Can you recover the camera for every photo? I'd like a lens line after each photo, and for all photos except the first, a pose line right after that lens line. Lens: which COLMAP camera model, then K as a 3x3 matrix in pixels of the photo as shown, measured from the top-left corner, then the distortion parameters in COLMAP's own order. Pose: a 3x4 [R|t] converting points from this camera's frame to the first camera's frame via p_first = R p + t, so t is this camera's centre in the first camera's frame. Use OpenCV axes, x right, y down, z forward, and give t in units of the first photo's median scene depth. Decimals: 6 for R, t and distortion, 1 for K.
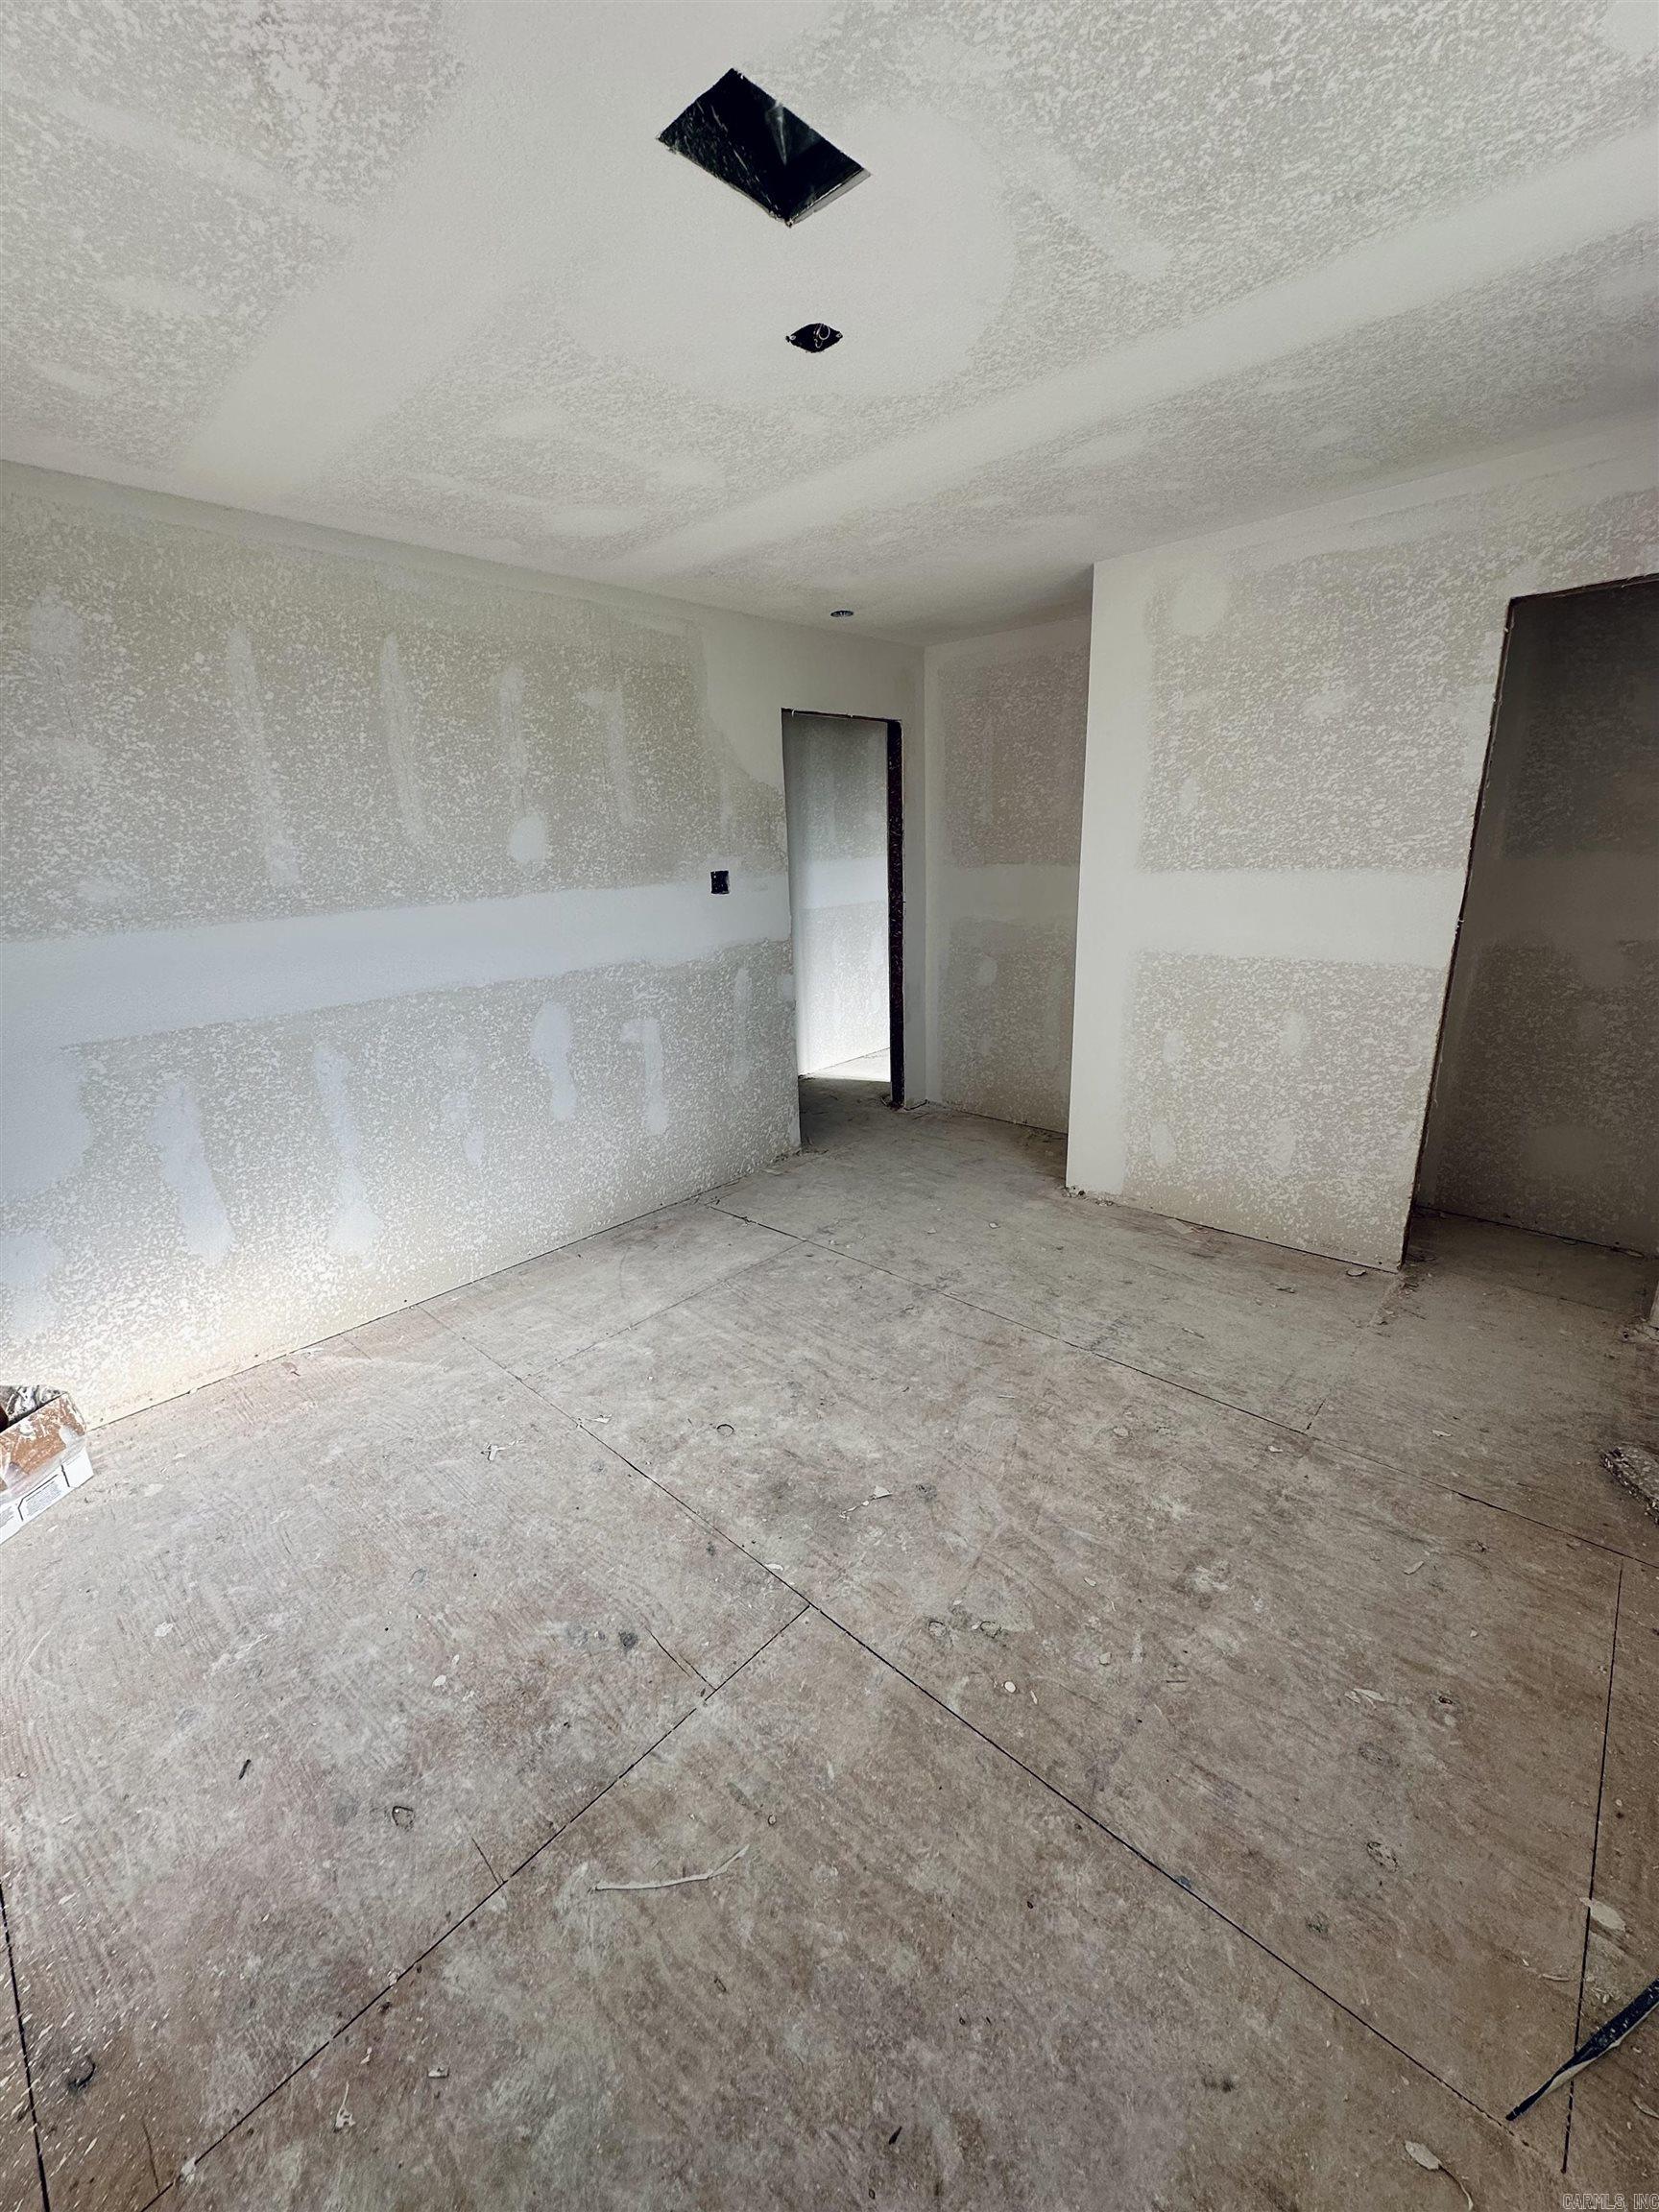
lens RADIAL K [[883.5, 0, 830.6], [0, 883.5, 1108.1], [0, 0, 1]] dist [-0.002578, 0.000607]
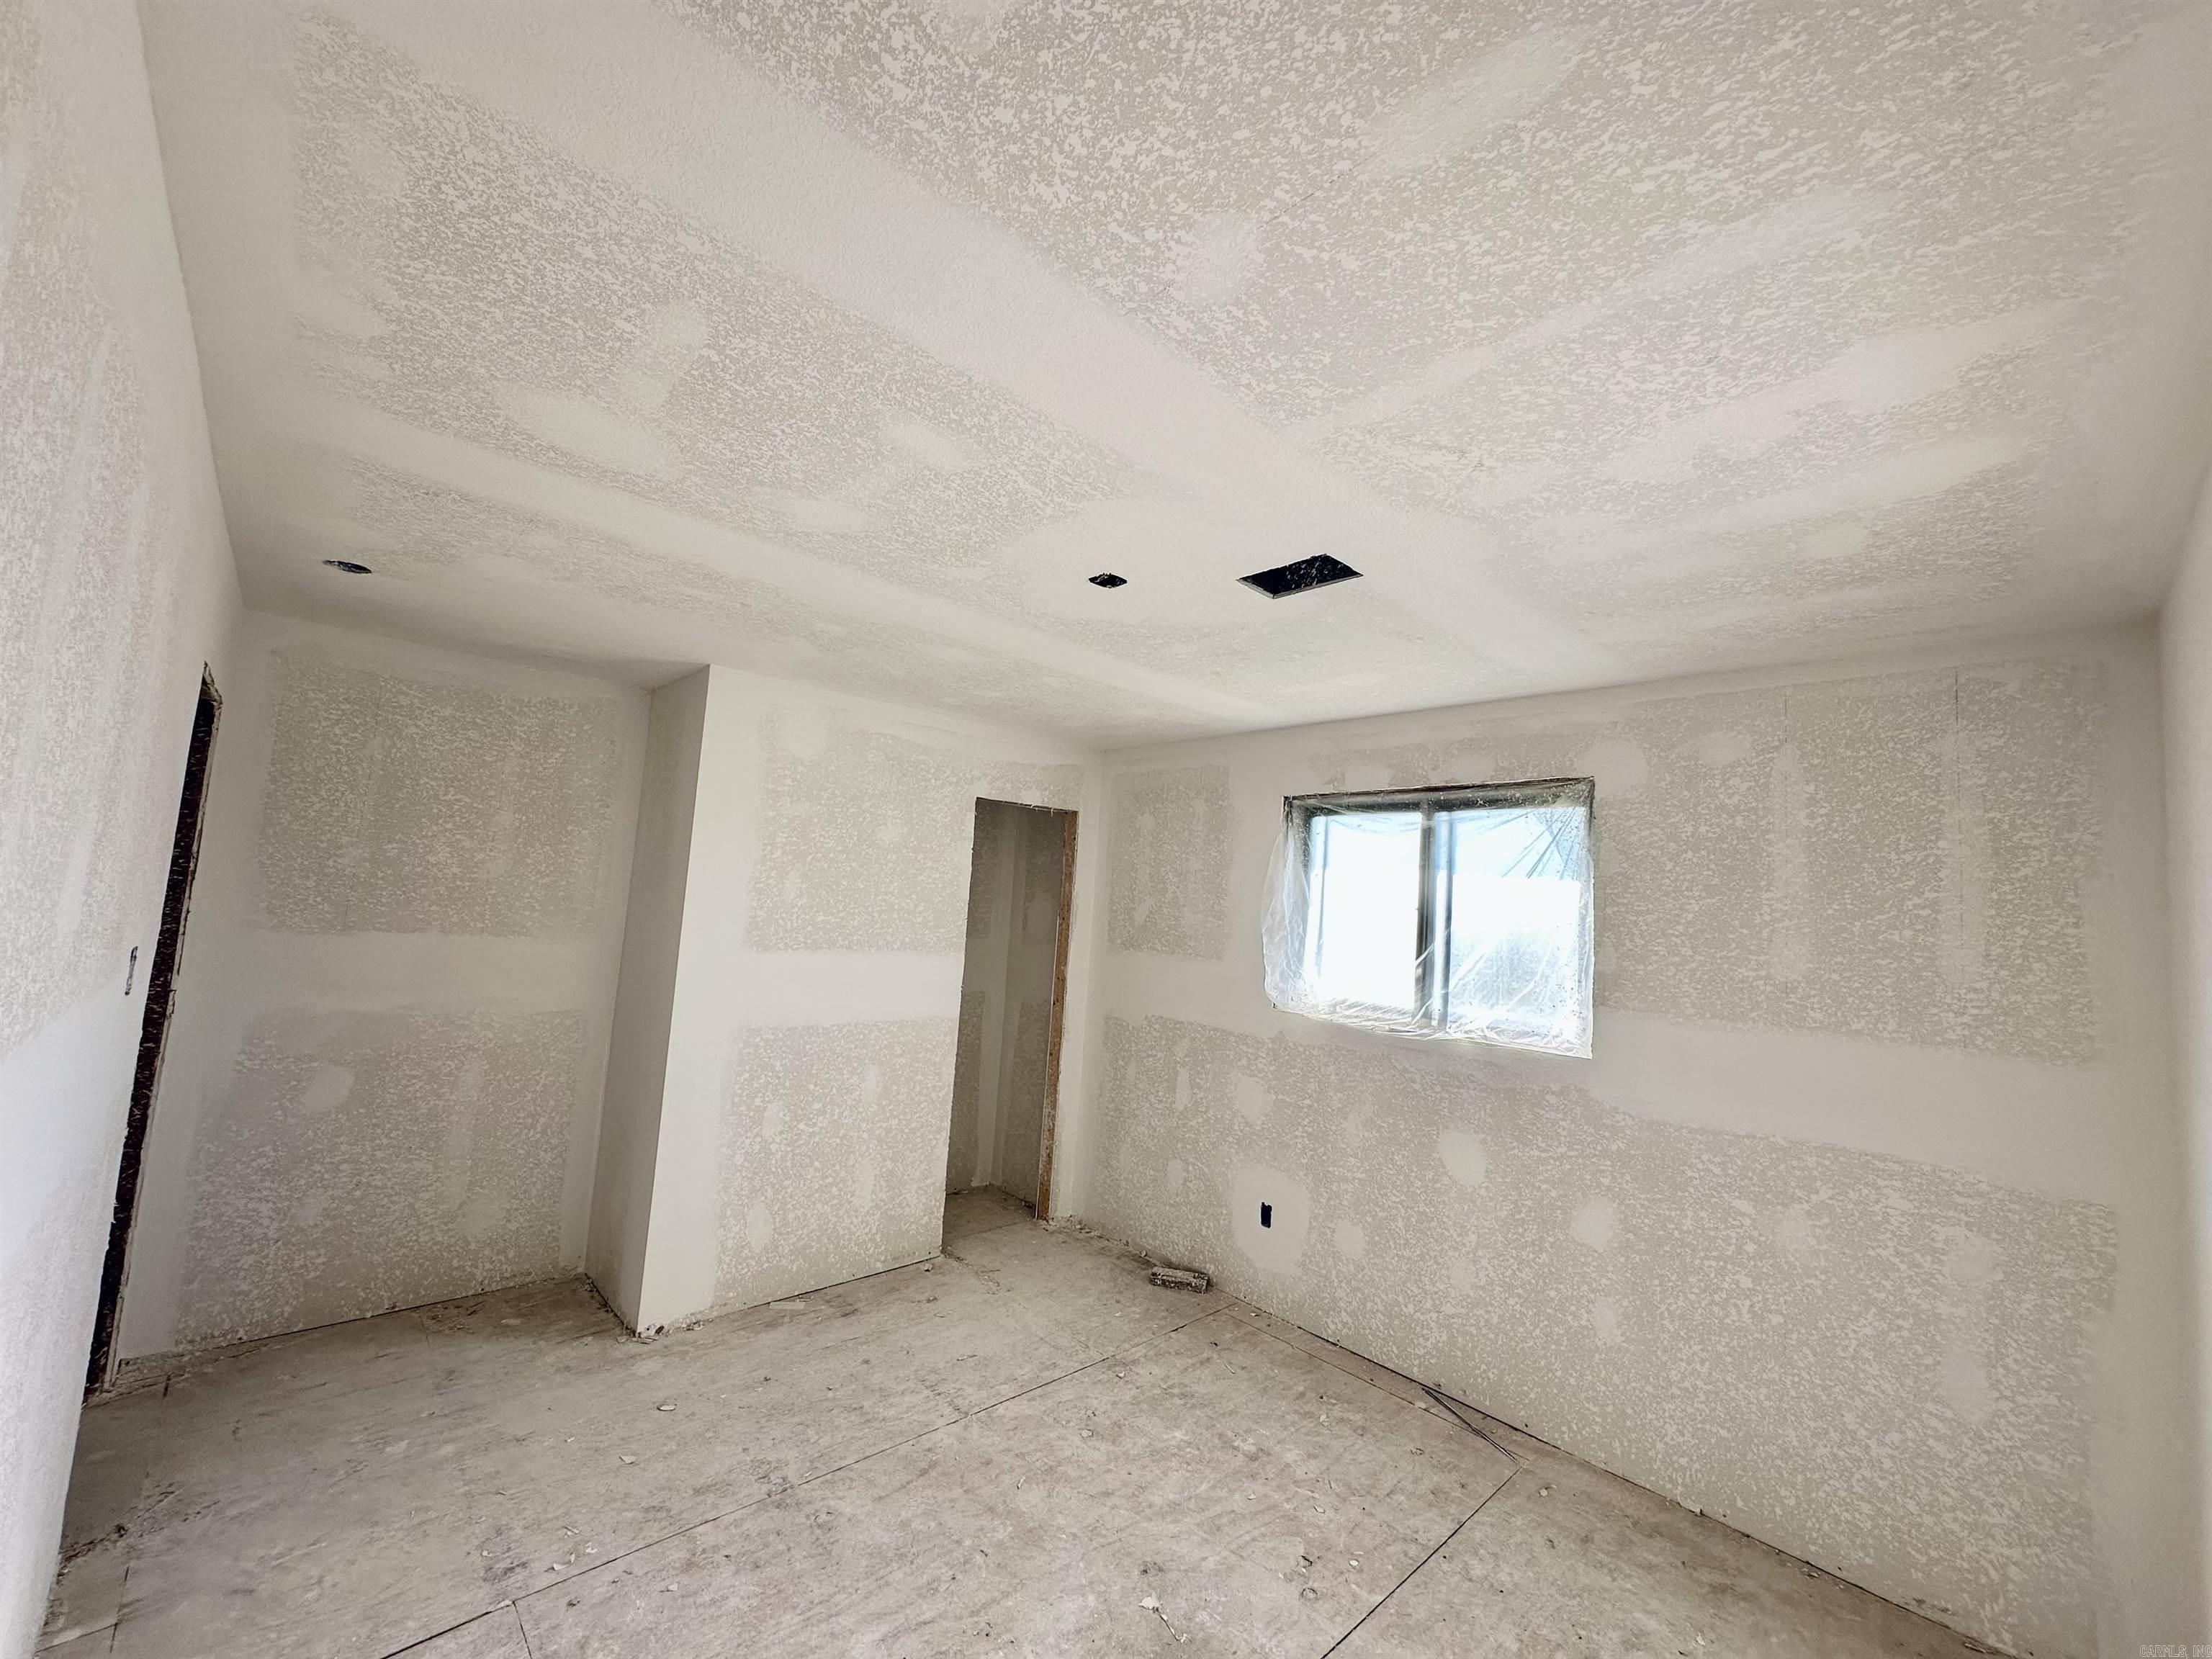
lens RADIAL K [[883.5, 0, 1106.4], [0, 883.5, 828.0], [0, 0, 1]] dist [-0.002578, 0.000607]
pose [[0.059516, 0.130965, 0.989599, -0.749209], [0.231368, 0.962550, -0.141301, -0.187294], [-0.971044, 0.237371, 0.026985, 0.610615]]
